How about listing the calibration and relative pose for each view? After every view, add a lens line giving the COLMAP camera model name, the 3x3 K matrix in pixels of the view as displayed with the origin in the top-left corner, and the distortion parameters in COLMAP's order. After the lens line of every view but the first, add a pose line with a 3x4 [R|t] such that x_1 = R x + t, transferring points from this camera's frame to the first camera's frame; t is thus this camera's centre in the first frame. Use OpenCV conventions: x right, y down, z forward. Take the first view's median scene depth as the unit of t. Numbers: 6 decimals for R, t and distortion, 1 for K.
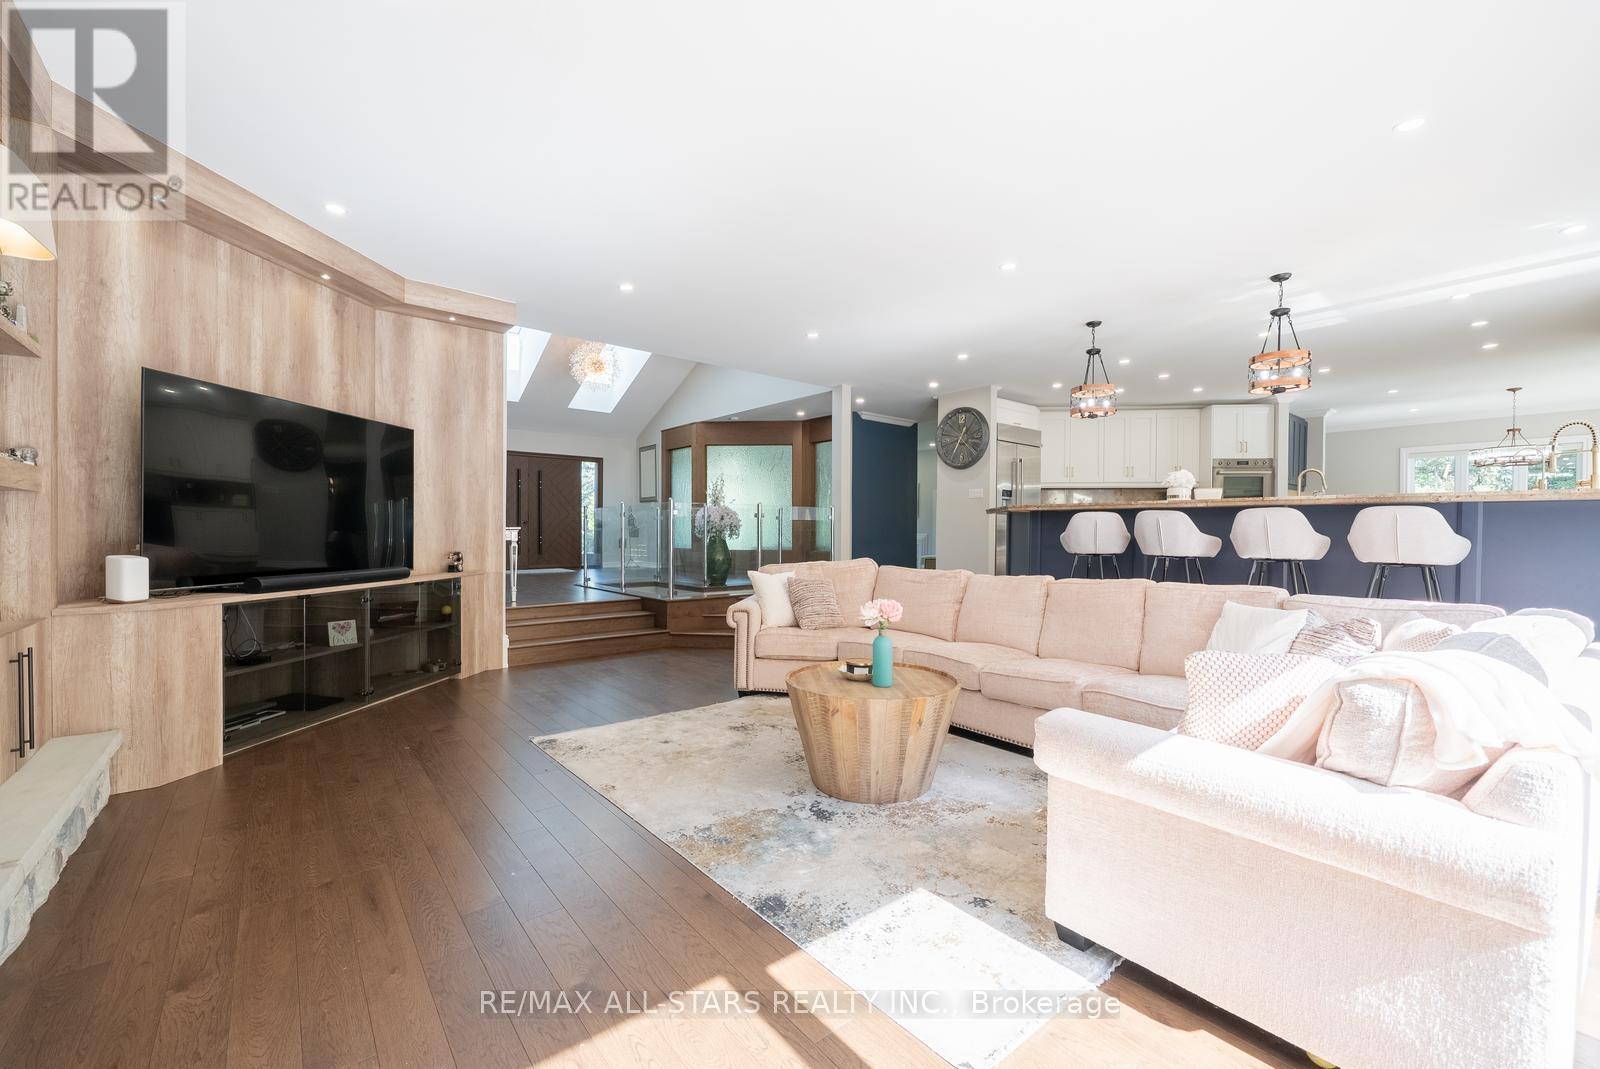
lens RADIAL K [[661.0, 0, 803.3], [0, 661.0, 542.1], [0, 0, 1]] dist [-0.001496, -0.000156]
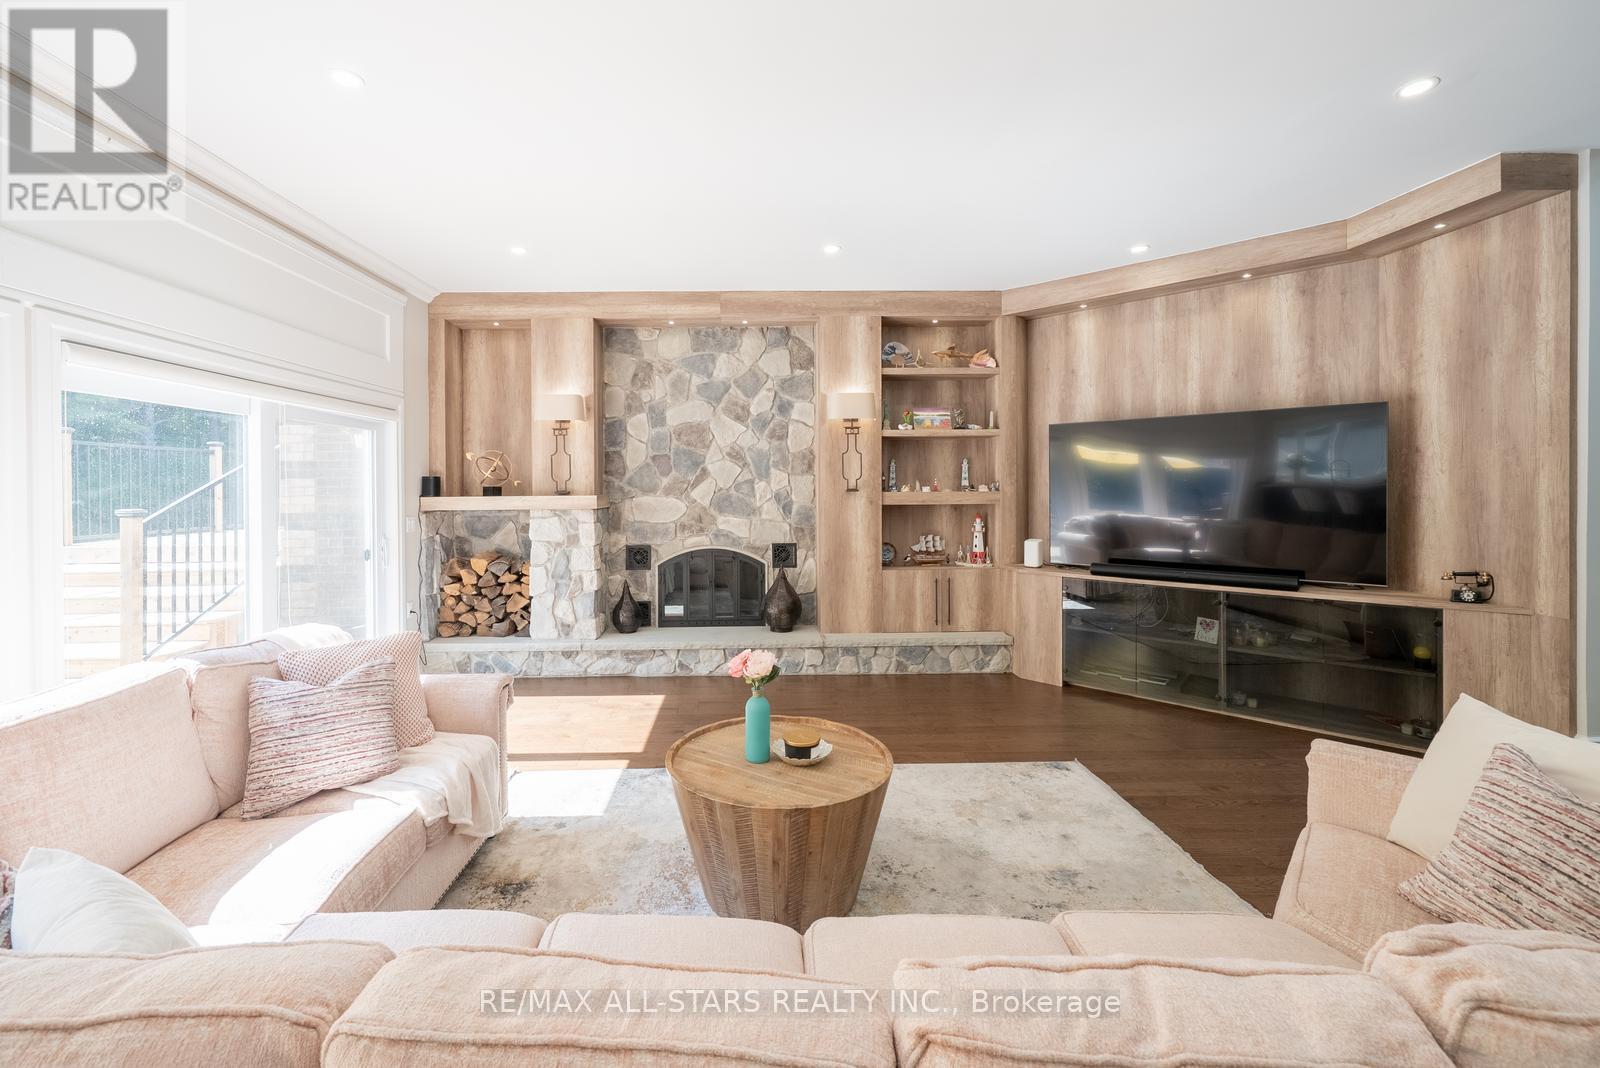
lens RADIAL K [[661.0, 0, 754.8], [0, 661.0, 484.1], [0, 0, 1]] dist [-0.001496, -0.000156]
pose [[-0.629978, -0.006961, -0.776582, 0.469067], [-0.009236, 0.999956, -0.001471, -0.070579], [0.776558, 0.006246, -0.630015, 0.950760]]
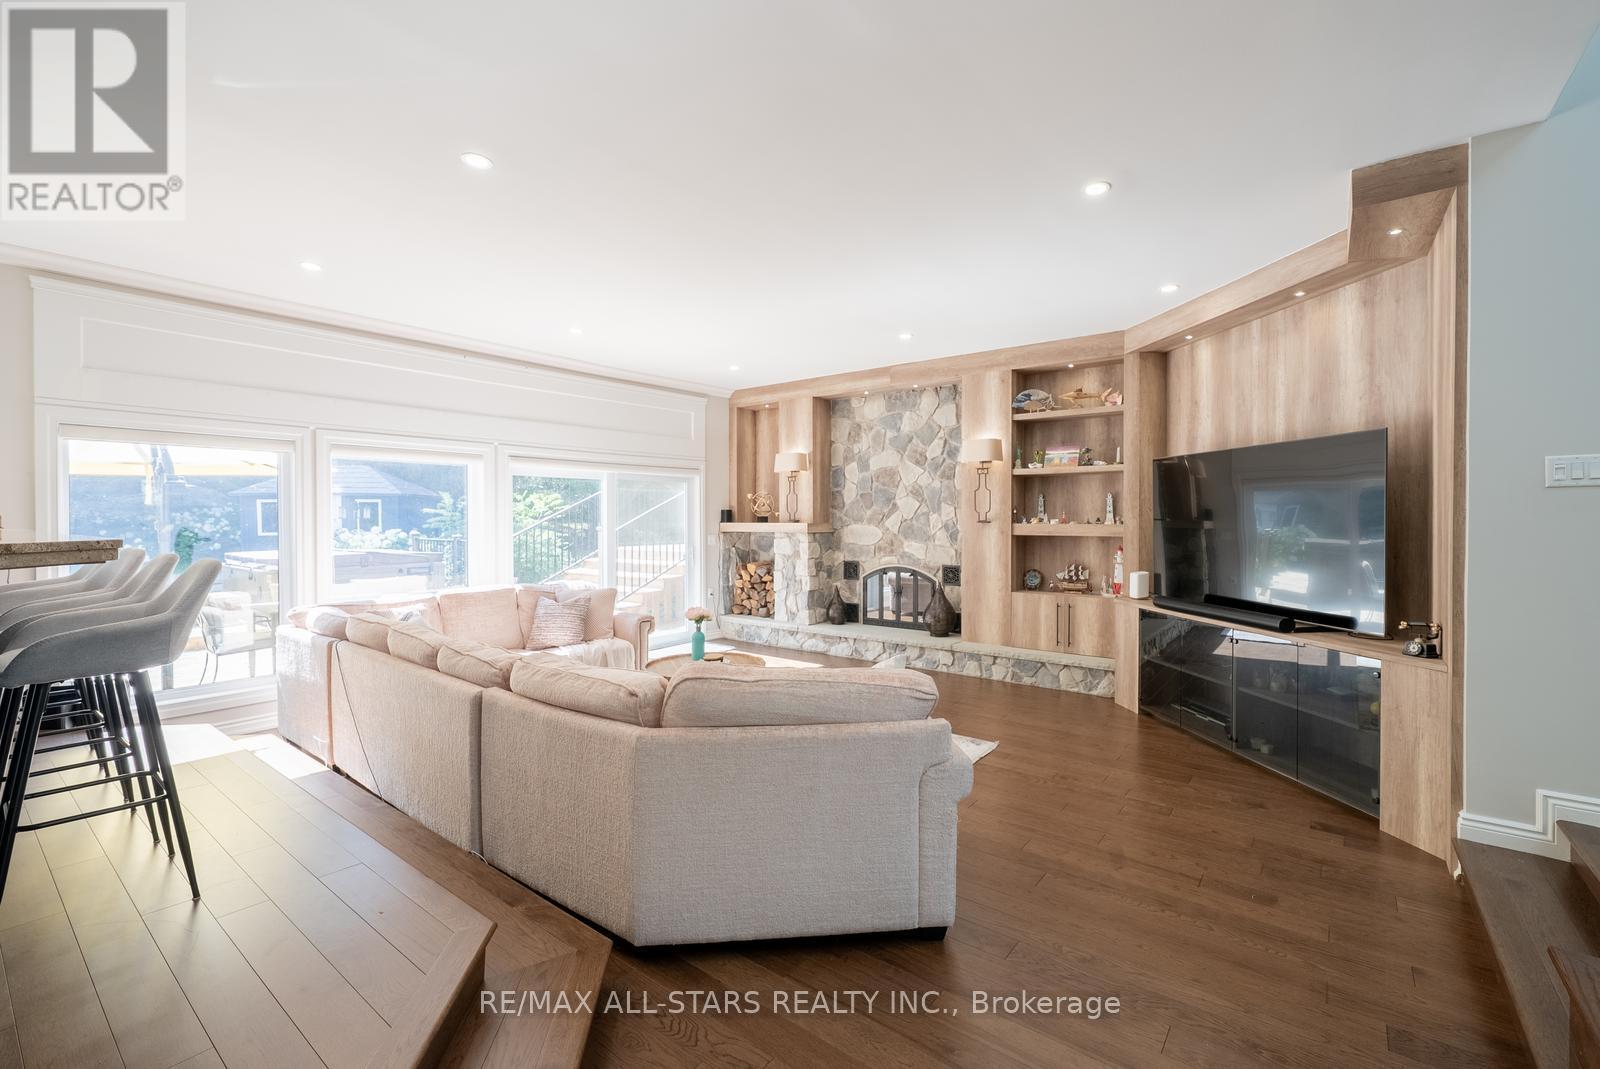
lens RADIAL K [[679.3, 0, 814.6], [0, 679.3, 514.4], [0, 0, 1]] dist [0.000088, -0.000830]
pose [[-0.974269, -0.010484, -0.225143, 0.133381], [-0.012442, 0.999896, 0.007278, -0.083246], [0.225043, 0.009892, -0.974299, 1.601744]]
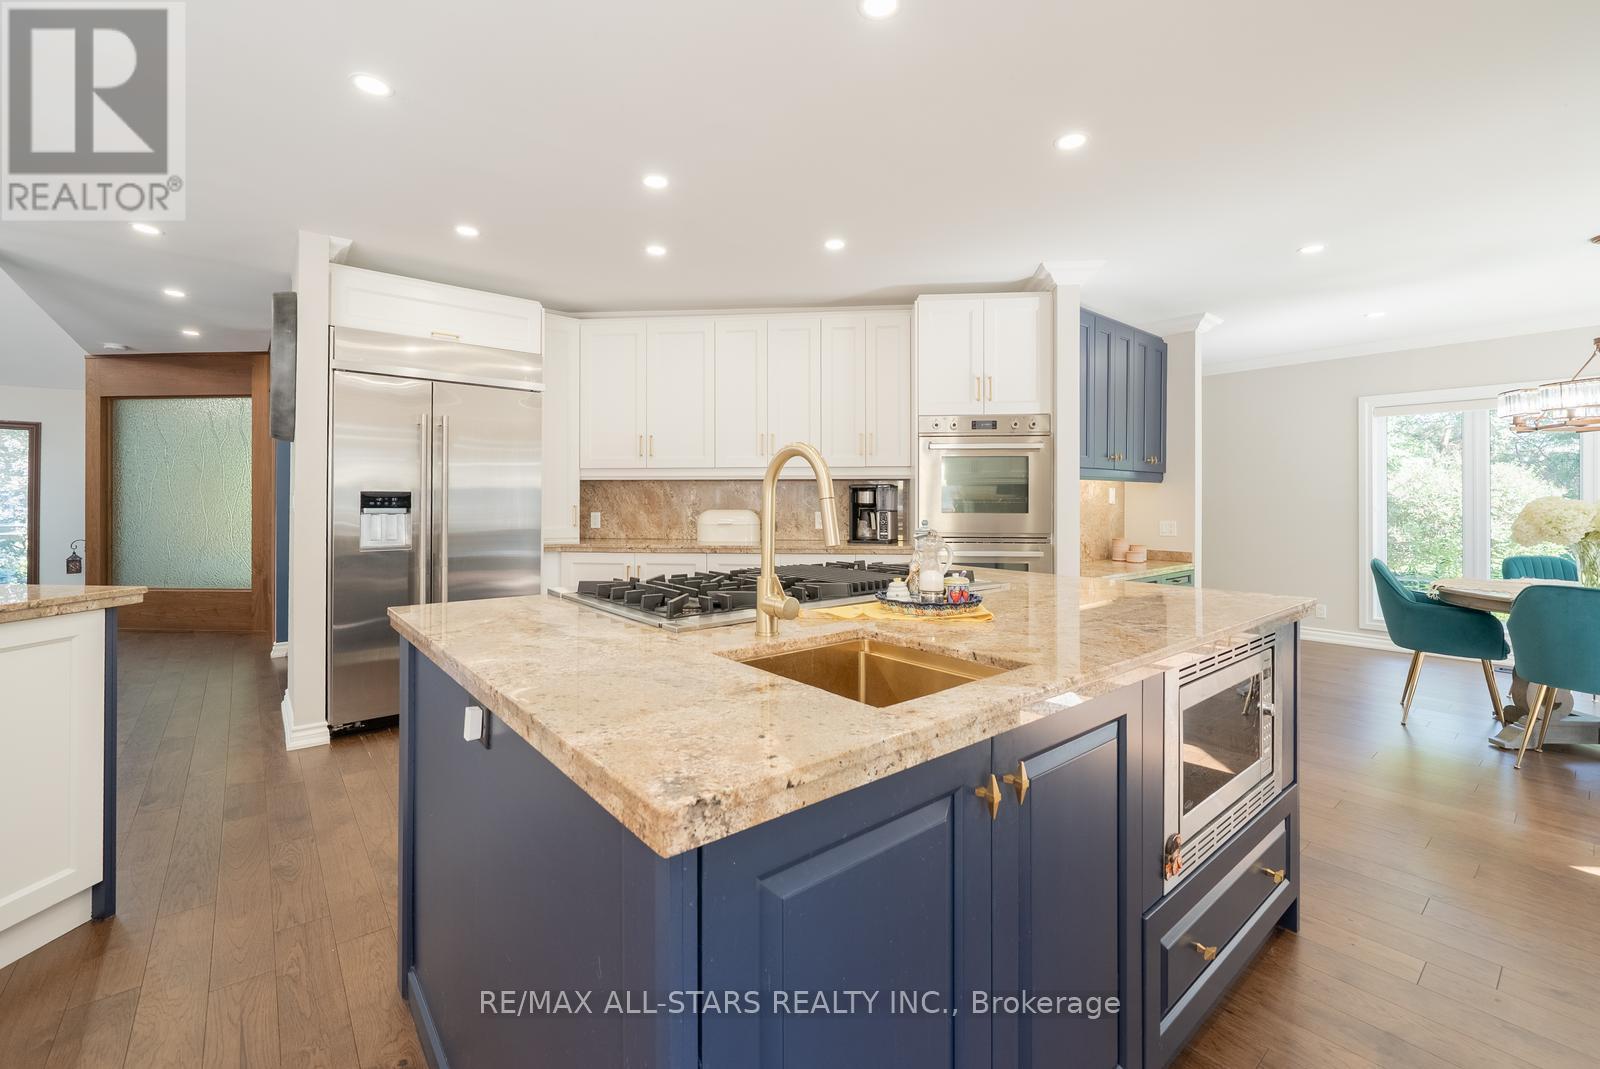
lens RADIAL K [[661.0, 0, 799.5], [0, 661.0, 497.1], [0, 0, 1]] dist [-0.001496, -0.000156]
pose [[0.999988, -0.002667, -0.004211, 1.000947], [0.002587, 0.999817, -0.018942, -0.116348], [0.004261, 0.018930, 0.999812, 1.026143]]
